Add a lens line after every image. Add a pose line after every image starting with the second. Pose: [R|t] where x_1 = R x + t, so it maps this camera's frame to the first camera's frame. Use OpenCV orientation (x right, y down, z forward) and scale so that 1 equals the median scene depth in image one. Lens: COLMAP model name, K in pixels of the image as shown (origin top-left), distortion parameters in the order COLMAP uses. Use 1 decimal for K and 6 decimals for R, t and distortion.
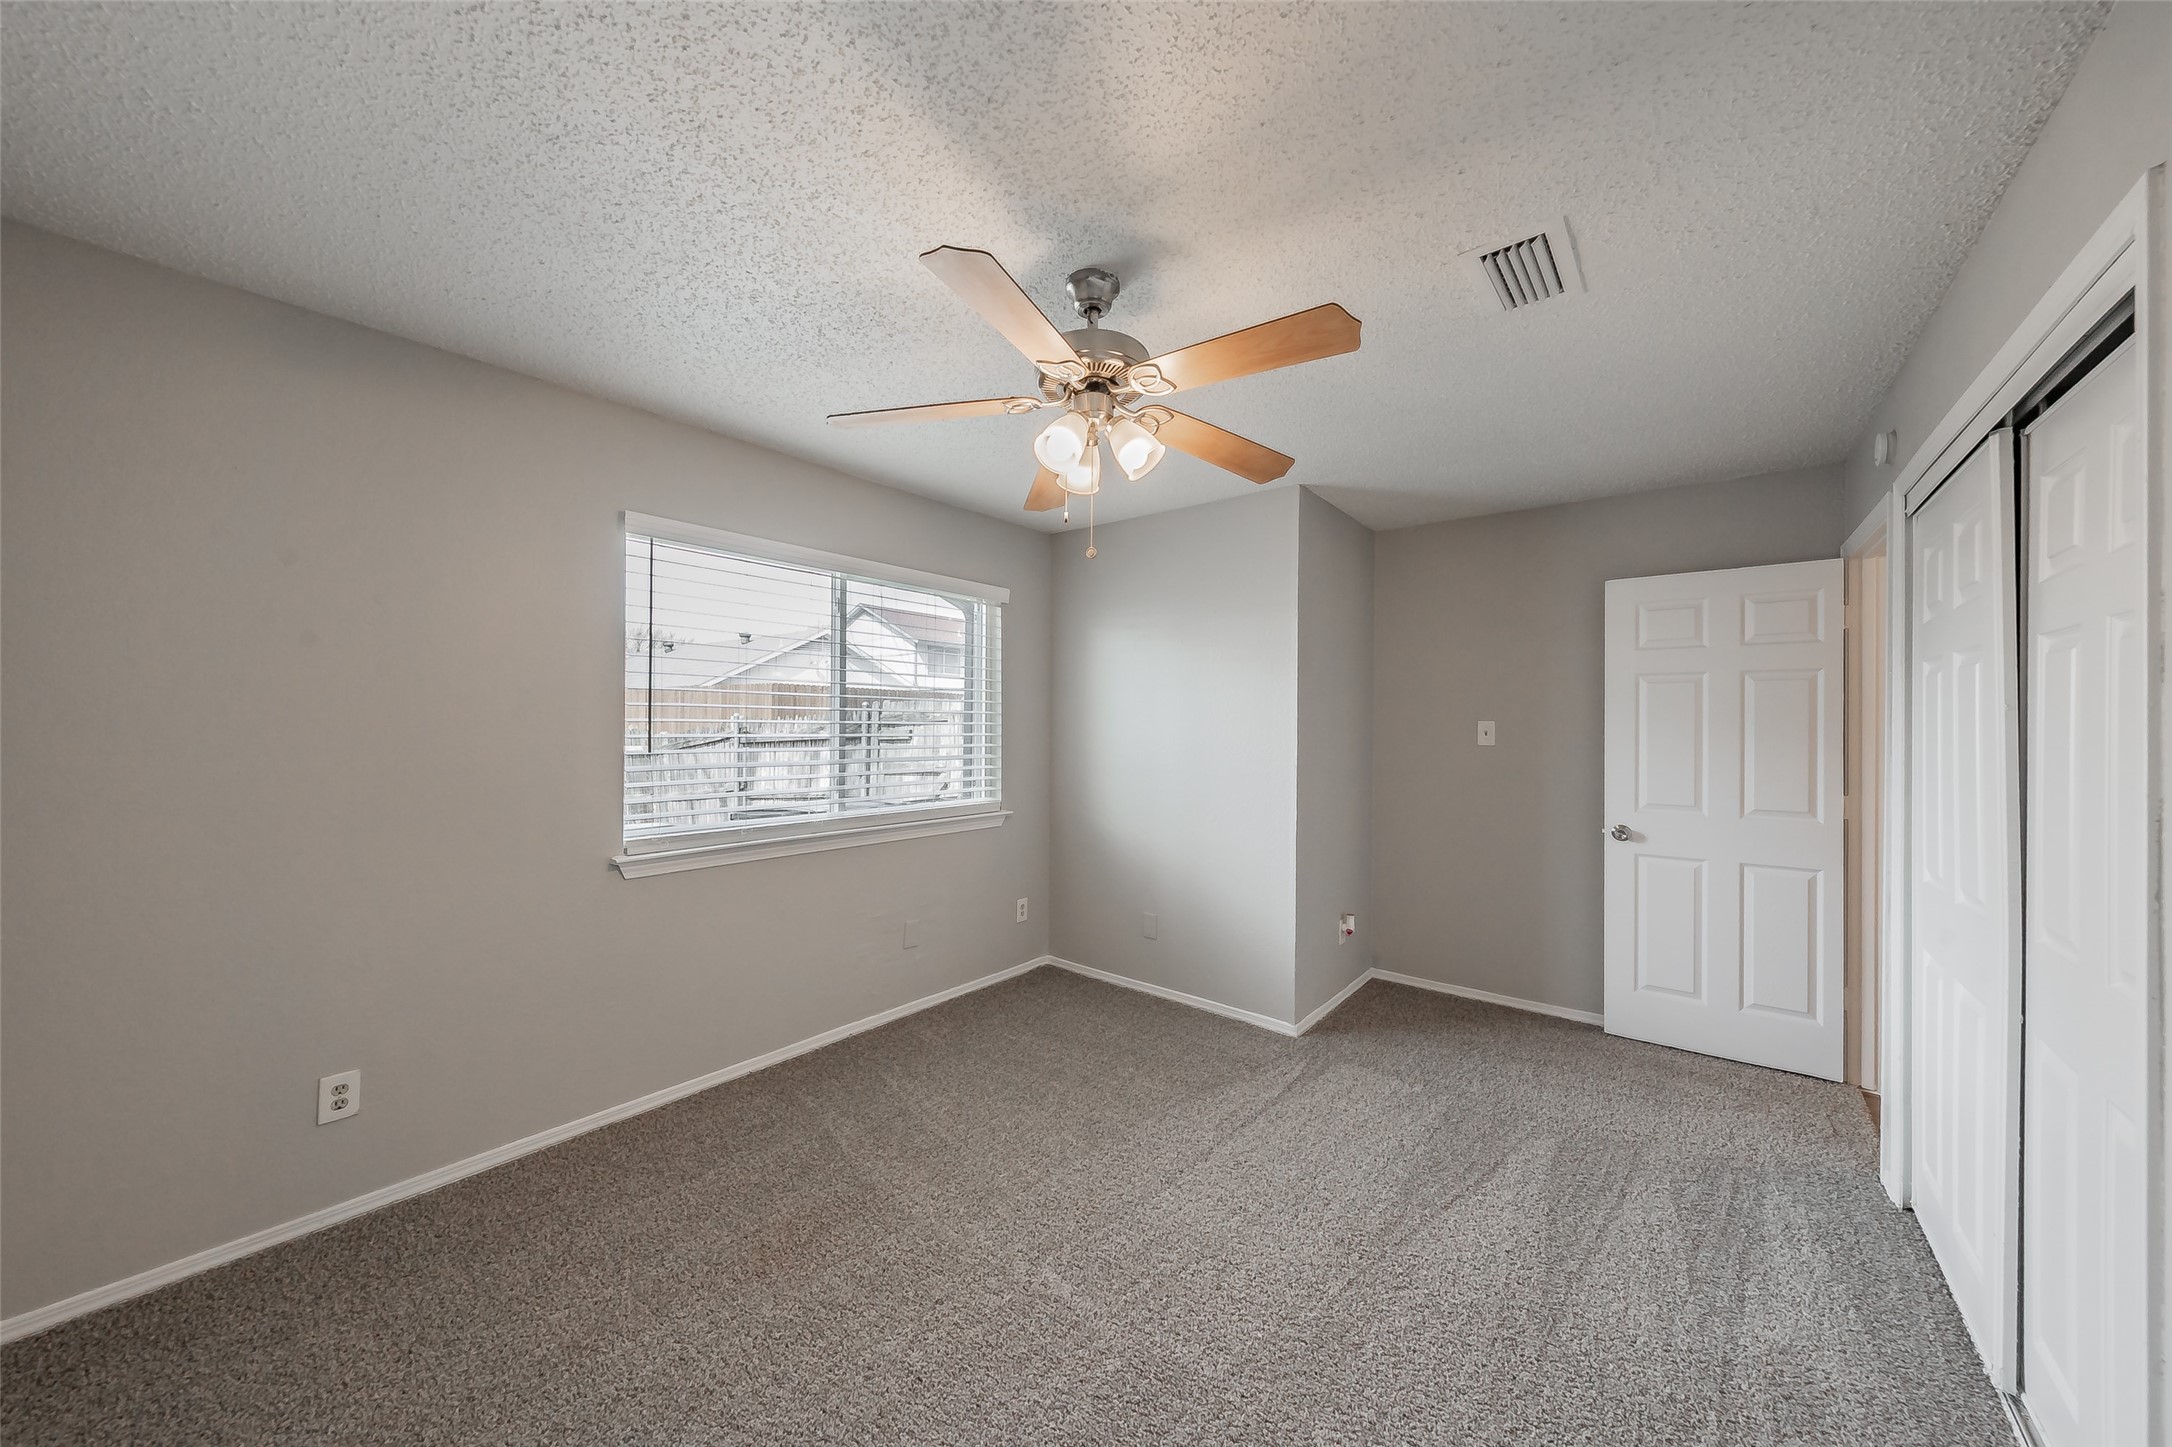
lens RADIAL K [[749.1, 0, 1086.0], [0, 749.1, 723.5], [0, 0, 1]] dist [0.000454, -0.000017]
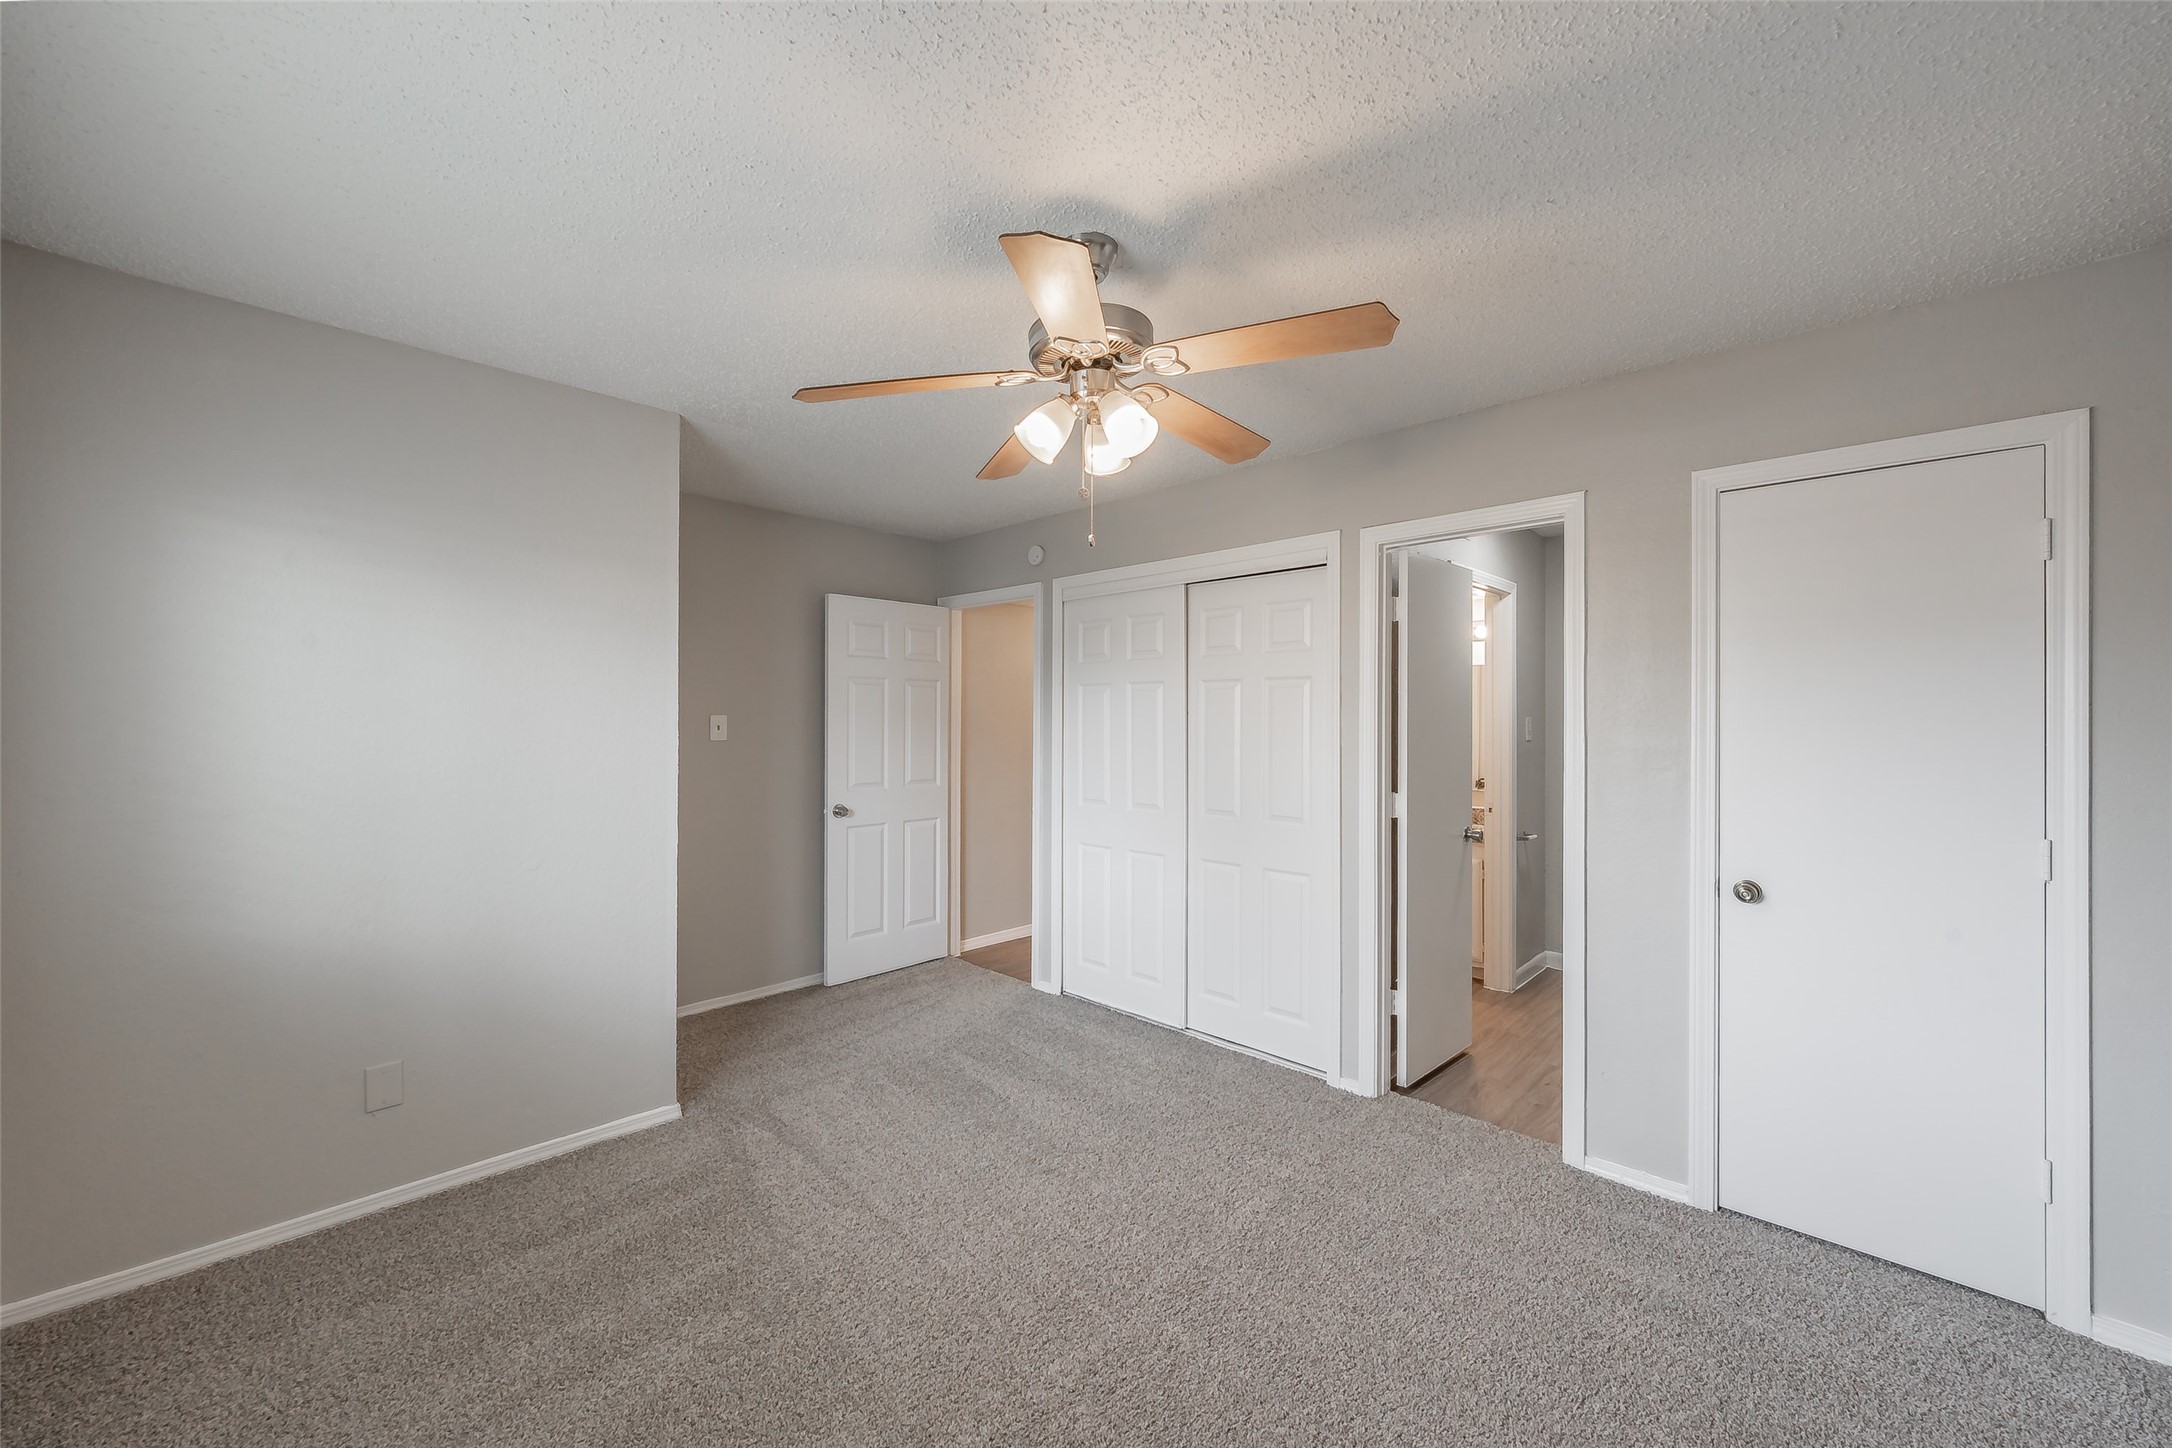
lens RADIAL K [[834.6, 0, 1096.1], [0, 834.6, 718.7], [0, 0, 1]] dist [-0.000521, 0.000046]
pose [[0.076793, -0.001916, 0.997045, -0.567226], [-0.004764, 0.999986, 0.002289, -0.003607], [-0.997036, -0.004926, 0.076783, 0.506897]]
